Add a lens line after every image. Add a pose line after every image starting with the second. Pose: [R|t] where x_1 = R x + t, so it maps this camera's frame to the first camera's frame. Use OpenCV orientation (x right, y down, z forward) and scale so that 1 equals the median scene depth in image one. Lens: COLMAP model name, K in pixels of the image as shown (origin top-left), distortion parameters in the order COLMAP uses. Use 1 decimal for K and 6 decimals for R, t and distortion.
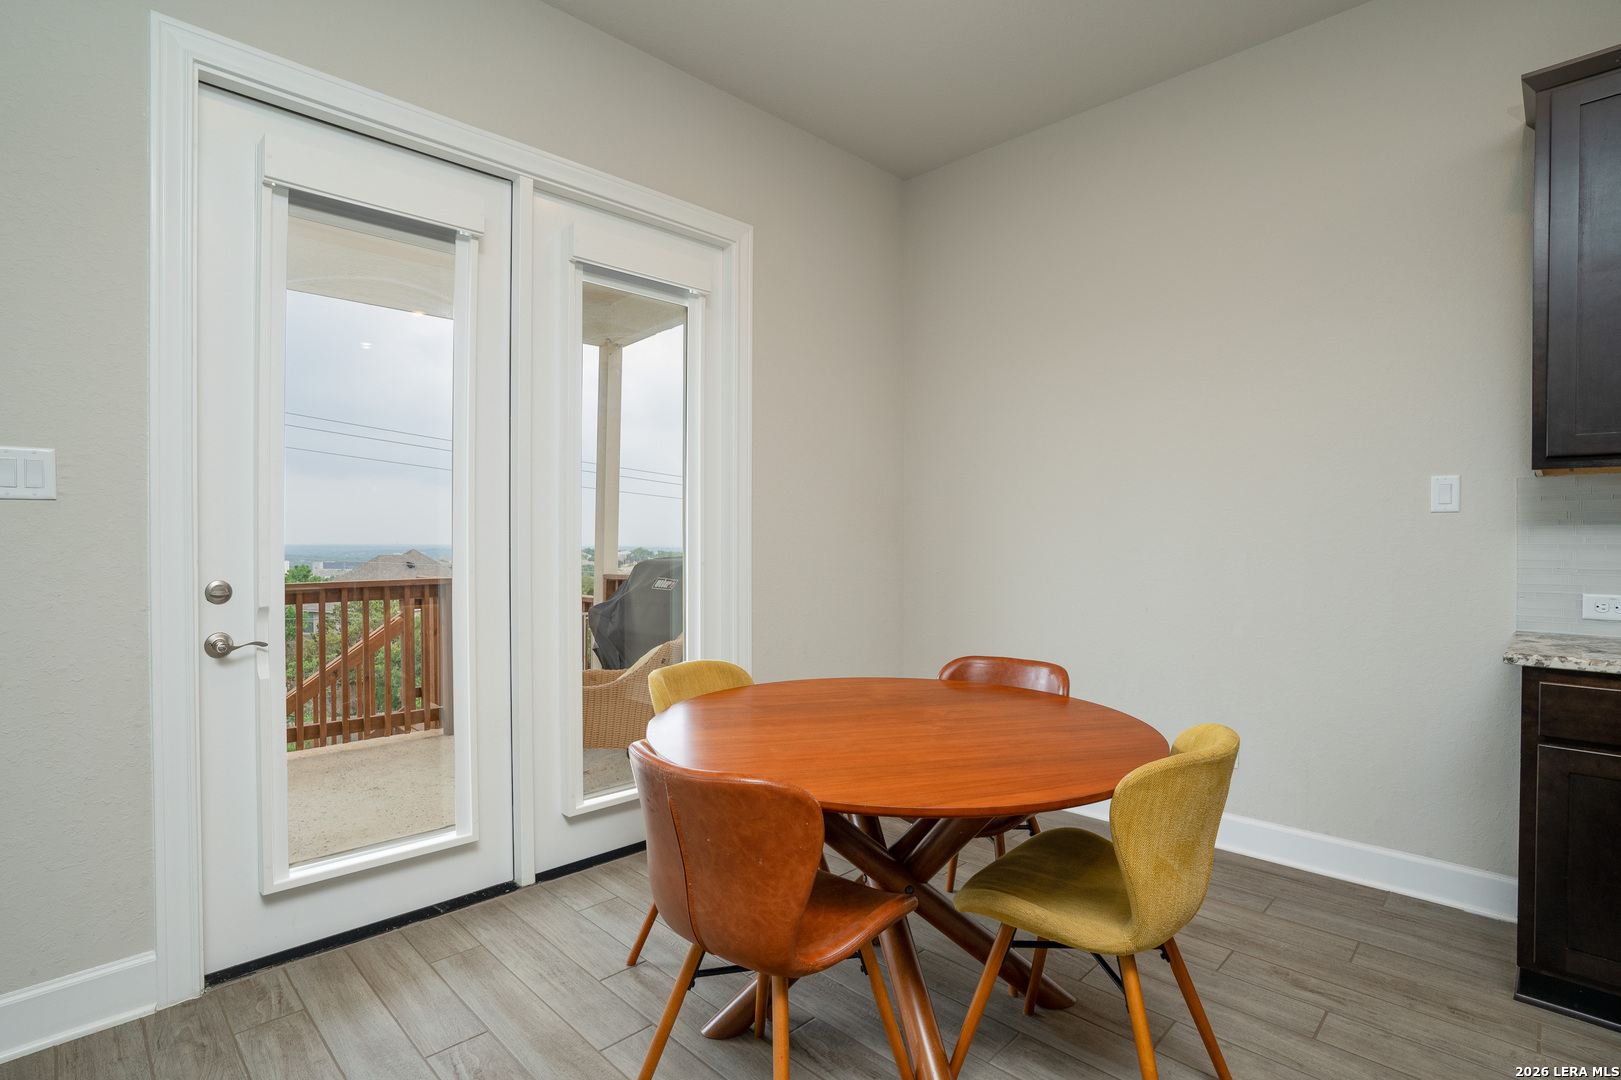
lens RADIAL K [[811.5, 0, 810.5], [0, 811.5, 540.0], [0, 0, 1]] dist [-0.002852, -0.000376]
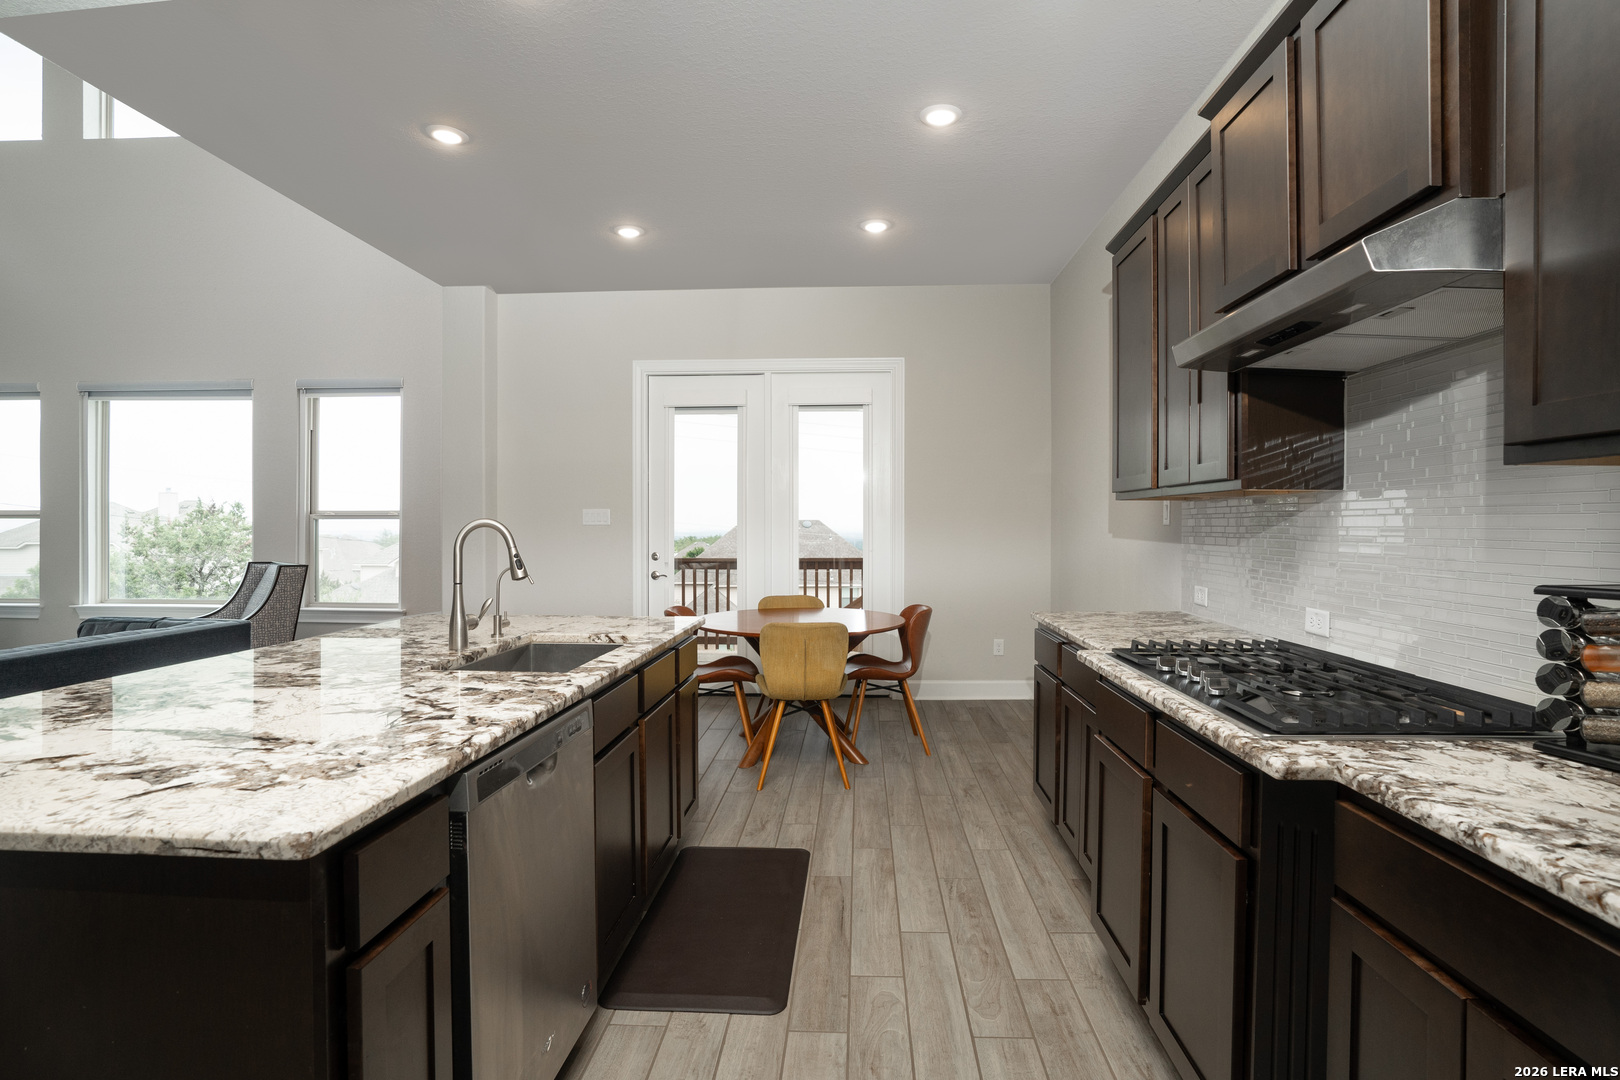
lens RADIAL K [[748.8, 0, 810.0], [0, 748.8, 540.0], [0, 0, 1]] dist [-0.053246, 0.000098]
pose [[0.683736, 0.014745, -0.729580, 1.262481], [-0.003824, 0.999855, 0.016623, -0.029932], [0.729719, -0.008576, 0.683693, -0.314020]]
